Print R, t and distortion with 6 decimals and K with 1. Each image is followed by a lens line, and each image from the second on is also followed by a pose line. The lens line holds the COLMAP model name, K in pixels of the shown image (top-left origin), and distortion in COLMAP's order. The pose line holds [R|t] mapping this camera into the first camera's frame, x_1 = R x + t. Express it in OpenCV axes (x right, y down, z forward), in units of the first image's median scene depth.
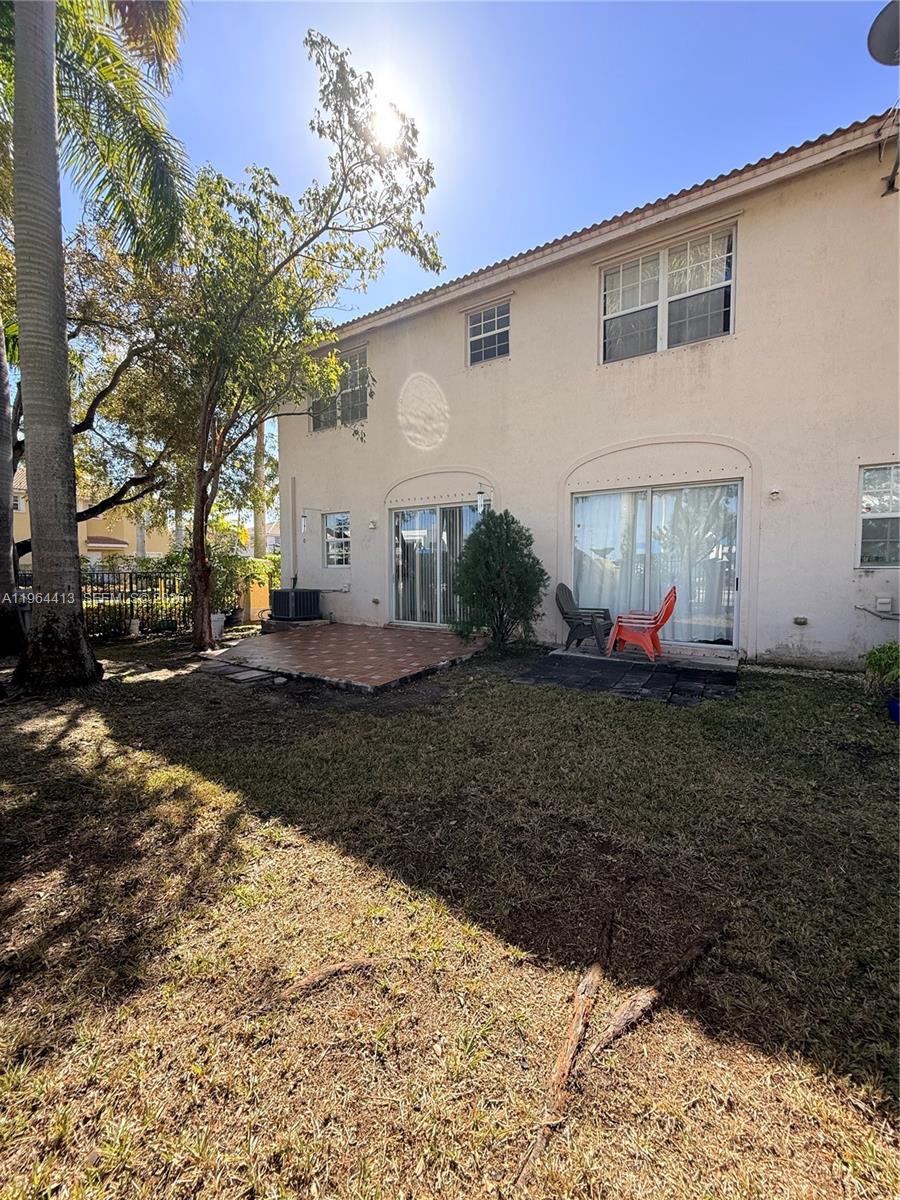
lens RADIAL K [[477.4, 0, 447.5], [0, 477.4, 596.6], [0, 0, 1]] dist [0.000077, -0.000069]
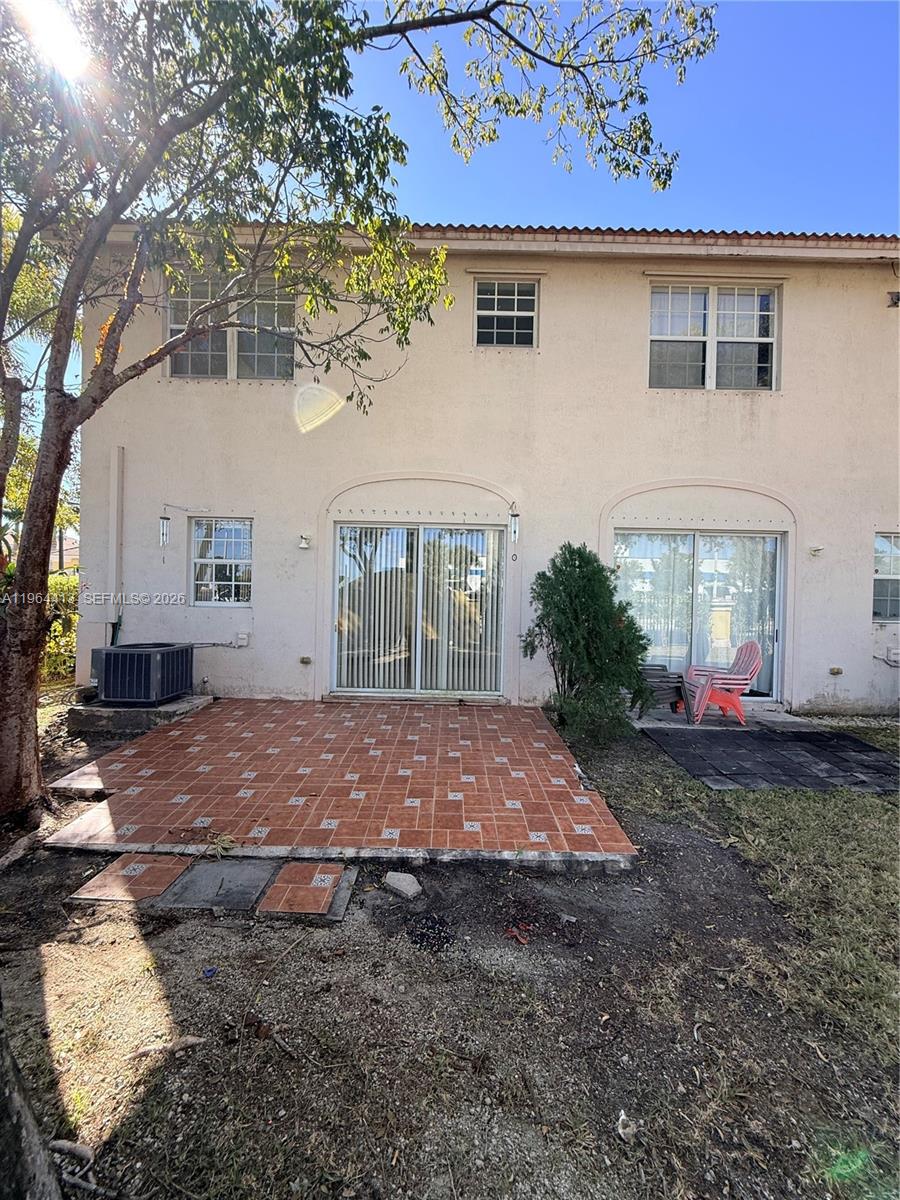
lens RADIAL K [[477.4, 0, 447.5], [0, 477.4, 596.6], [0, 0, 1]] dist [0.000077, -0.000069]
pose [[0.835299, 0.013725, 0.549625, -0.481068], [0.009740, 0.999162, -0.039753, -0.068608], [-0.549710, 0.038559, 0.834465, 0.490219]]
